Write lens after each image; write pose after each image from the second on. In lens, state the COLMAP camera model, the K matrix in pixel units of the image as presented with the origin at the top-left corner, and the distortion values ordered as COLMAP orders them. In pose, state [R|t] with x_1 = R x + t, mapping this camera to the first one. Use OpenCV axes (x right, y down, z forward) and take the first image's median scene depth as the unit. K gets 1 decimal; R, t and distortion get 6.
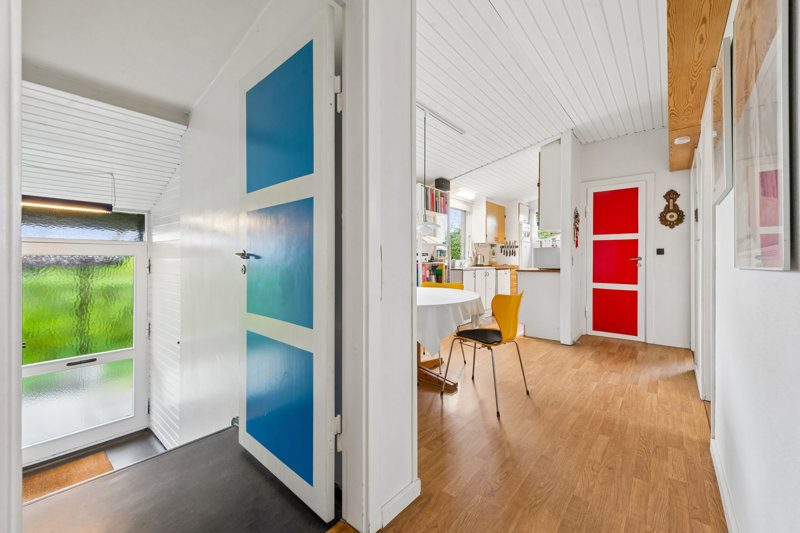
lens RADIAL K [[304.0, 0, 396.5], [0, 304.0, 256.3], [0, 0, 1]] dist [0.000247, -0.000114]
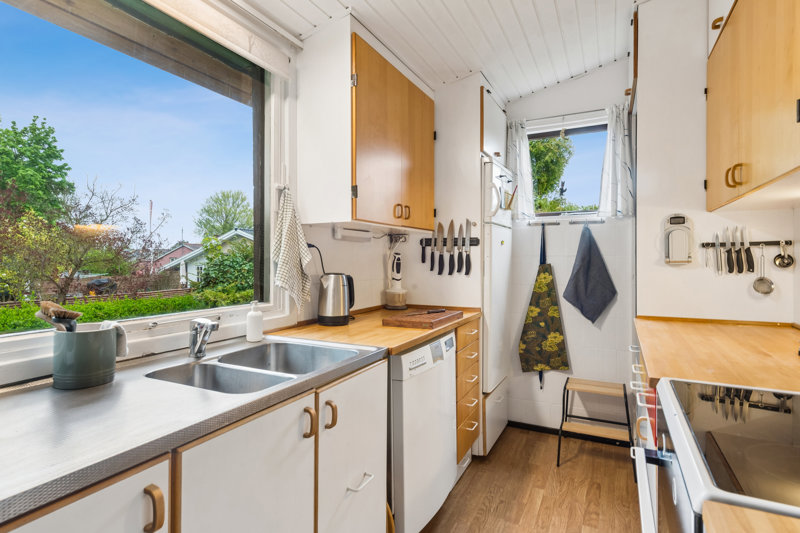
lens RADIAL K [[429.5, 0, 401.9], [0, 429.5, 260.0], [0, 0, 1]] dist [-0.002690, -0.000103]
pose [[0.965653, -0.006224, 0.259759, 0.375552], [0.003650, 0.999939, 0.010390, -0.030819], [-0.259808, -0.009085, 0.965617, 1.045955]]
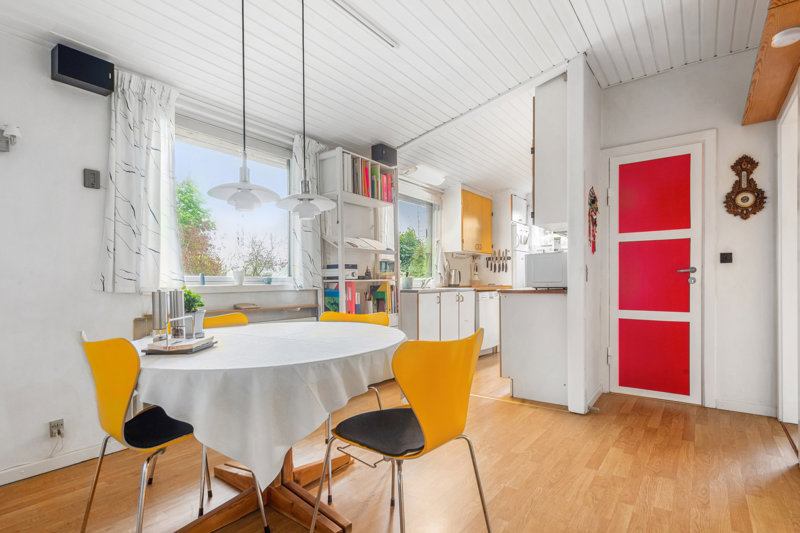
lens RADIAL K [[389.0, 0, 393.2], [0, 389.0, 279.9], [0, 0, 1]] dist [0.002352, 0.000603]
pose [[0.998393, -0.007342, 0.056200, 0.144624], [0.007118, 0.999966, 0.004189, 0.019634], [-0.056229, -0.003782, 0.998411, 0.238482]]
